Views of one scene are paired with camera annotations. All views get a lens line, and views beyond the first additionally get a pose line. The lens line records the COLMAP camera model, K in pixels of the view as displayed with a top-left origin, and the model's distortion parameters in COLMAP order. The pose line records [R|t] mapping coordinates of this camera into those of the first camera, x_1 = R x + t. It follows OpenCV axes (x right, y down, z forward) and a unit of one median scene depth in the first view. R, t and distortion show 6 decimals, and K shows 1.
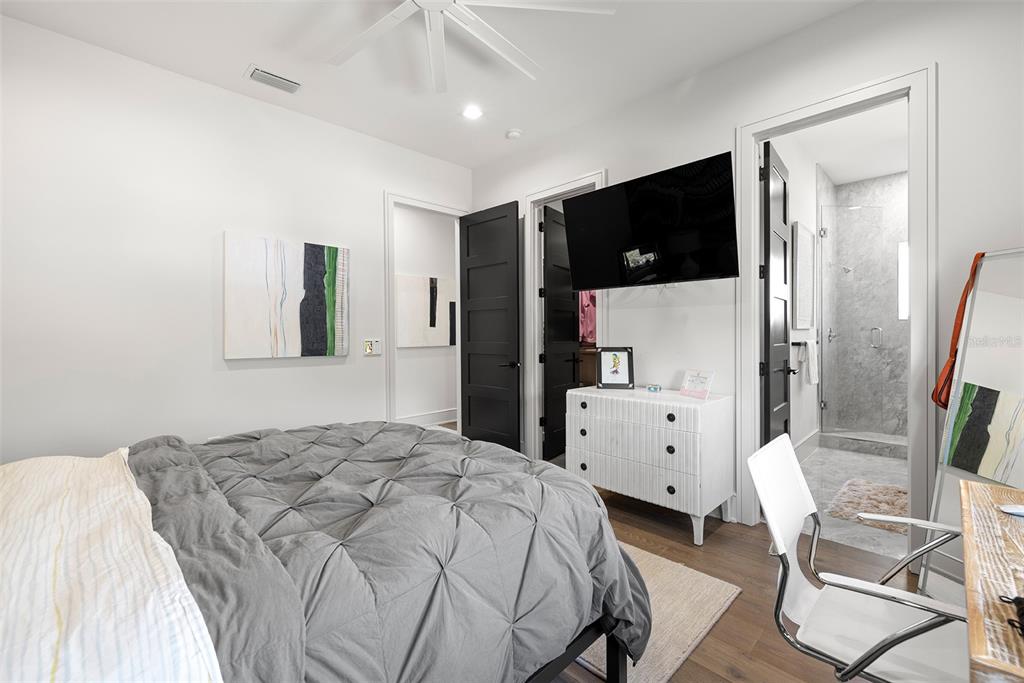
lens RADIAL K [[432.7, 0, 507.1], [0, 432.7, 340.2], [0, 0, 1]] dist [0.000600, -0.000472]
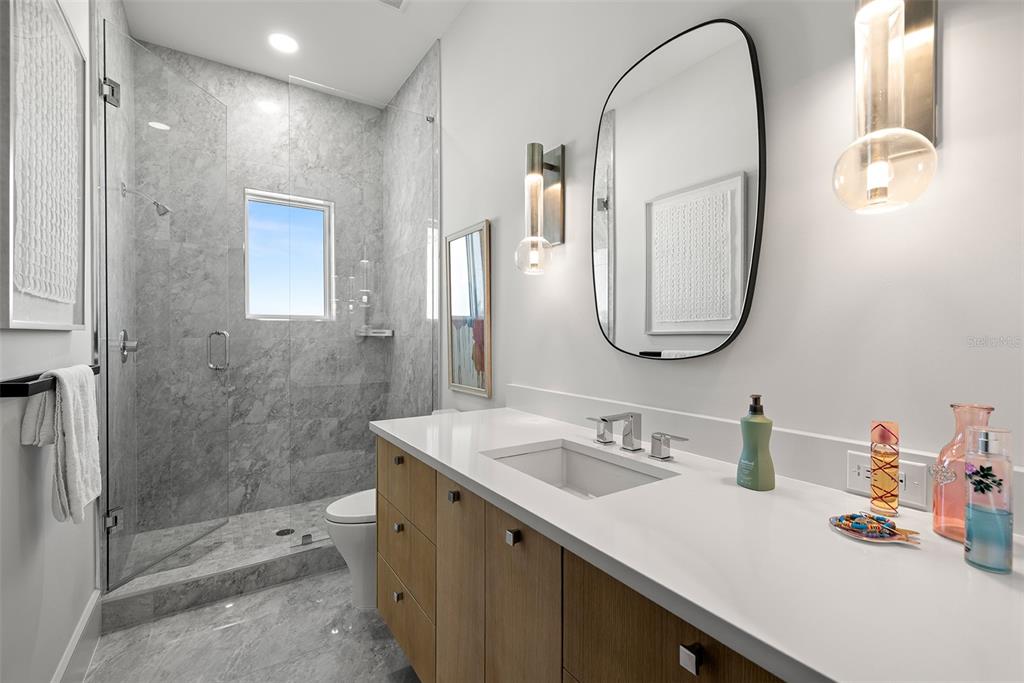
lens RADIAL K [[432.7, 0, 506.1], [0, 432.7, 341.2], [0, 0, 1]] dist [0.000600, -0.000472]
pose [[0.175293, 0.000021, 0.984516, 0.377094], [0.005467, 0.999985, -0.000995, -0.014066], [-0.984501, 0.005557, 0.175290, 0.536081]]
